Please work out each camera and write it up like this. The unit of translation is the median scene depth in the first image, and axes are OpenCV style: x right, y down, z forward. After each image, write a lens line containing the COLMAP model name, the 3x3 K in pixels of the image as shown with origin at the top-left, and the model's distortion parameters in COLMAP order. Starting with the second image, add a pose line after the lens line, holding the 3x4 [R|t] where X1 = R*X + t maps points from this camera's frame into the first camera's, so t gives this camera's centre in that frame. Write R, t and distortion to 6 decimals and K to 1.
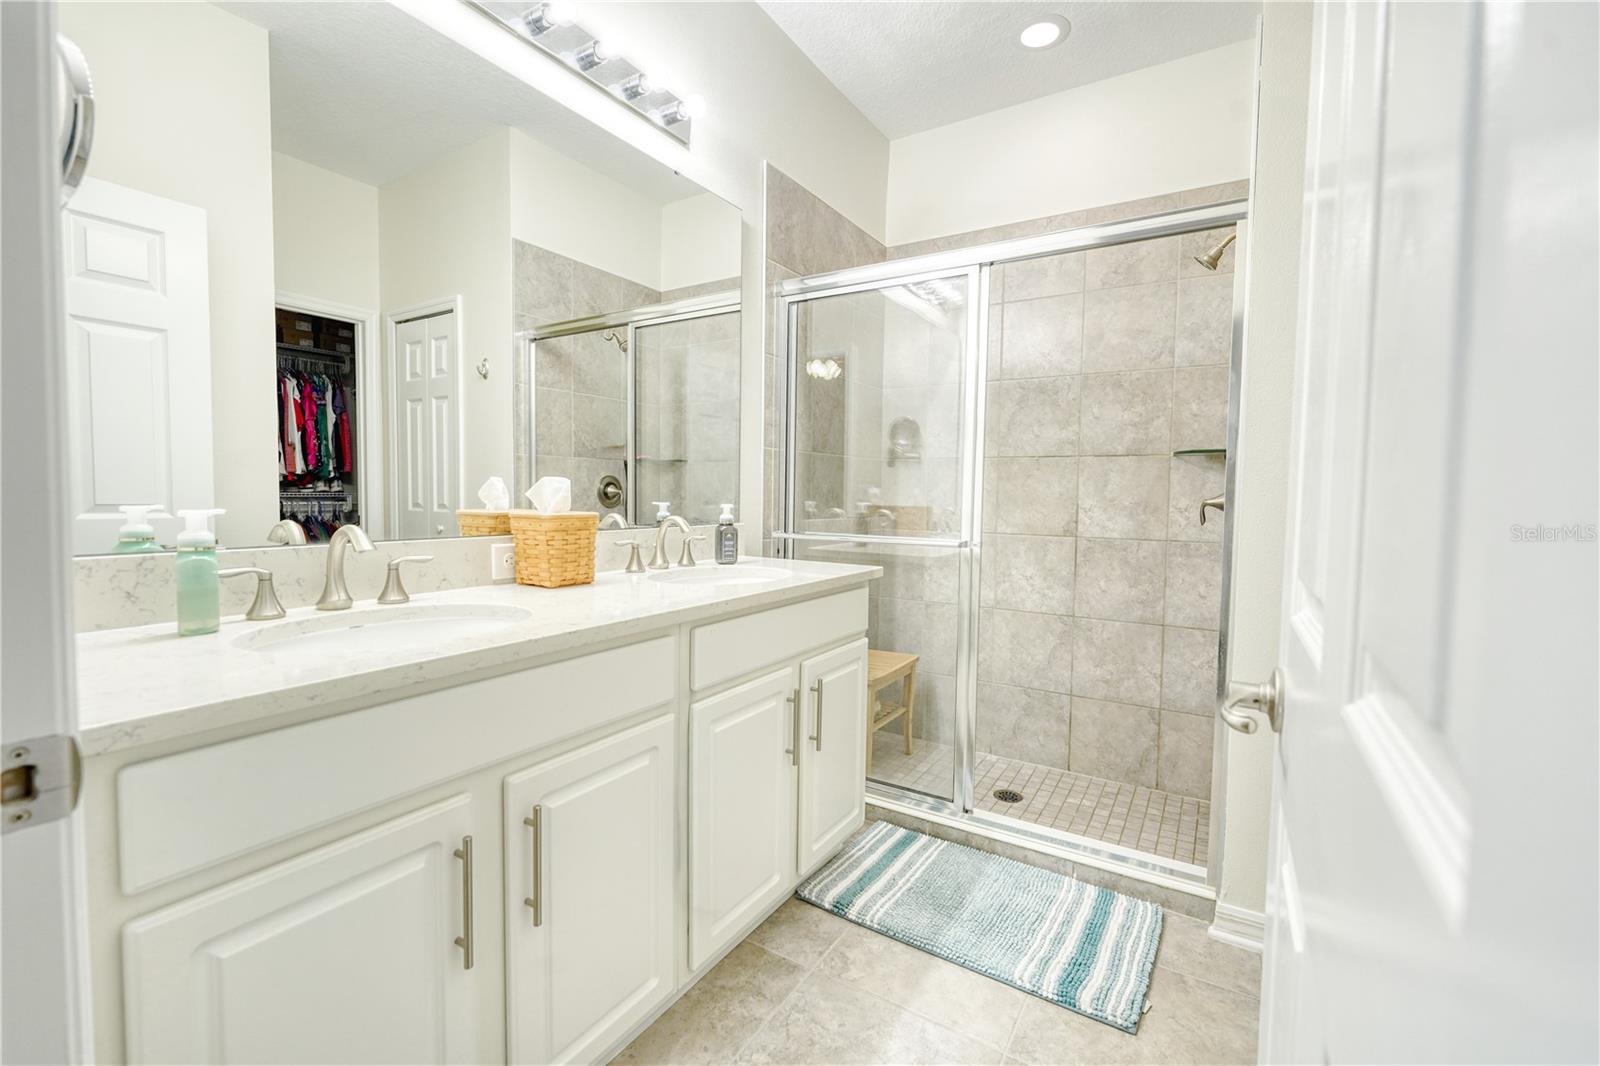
lens RADIAL K [[678.0, 0, 811.3], [0, 678.0, 527.3], [0, 0, 1]] dist [-0.003551, -0.000088]
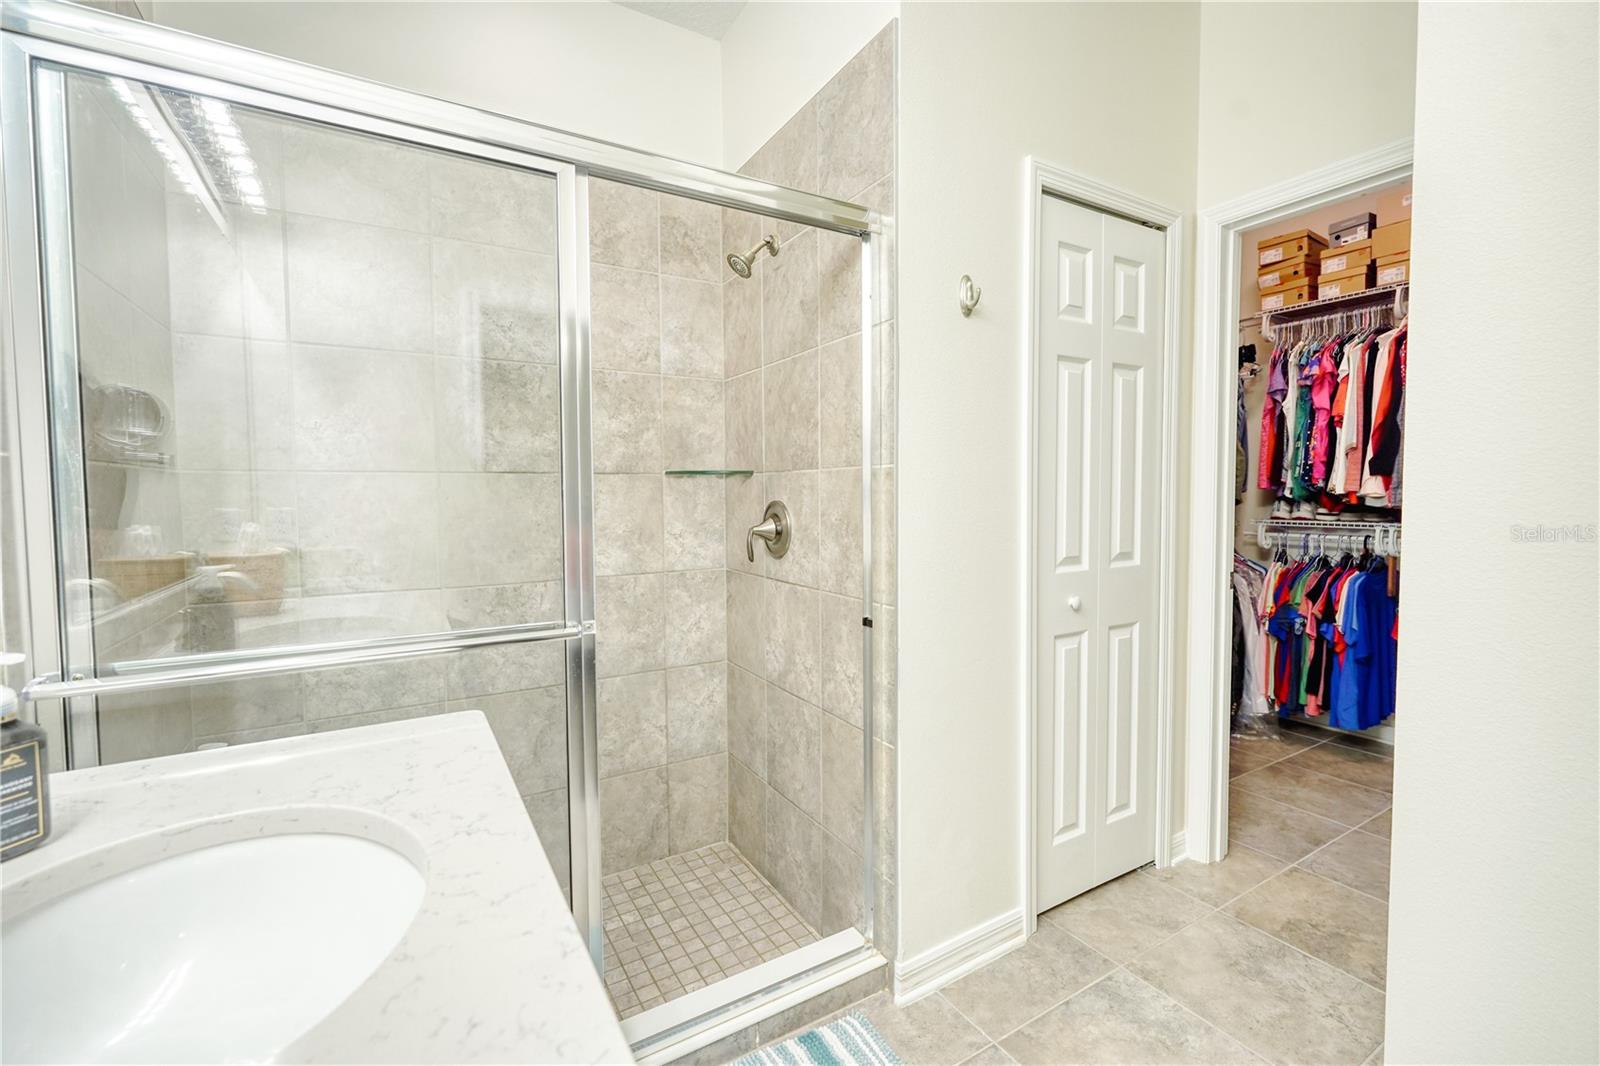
lens RADIAL K [[678.0, 0, 811.3], [0, 678.0, 527.3], [0, 0, 1]] dist [-0.003551, -0.000088]
pose [[0.456271, -0.060324, 0.887794, -0.159303], [0.061156, 0.997466, 0.036345, -0.057424], [-0.887737, 0.037711, 0.458804, 0.425797]]
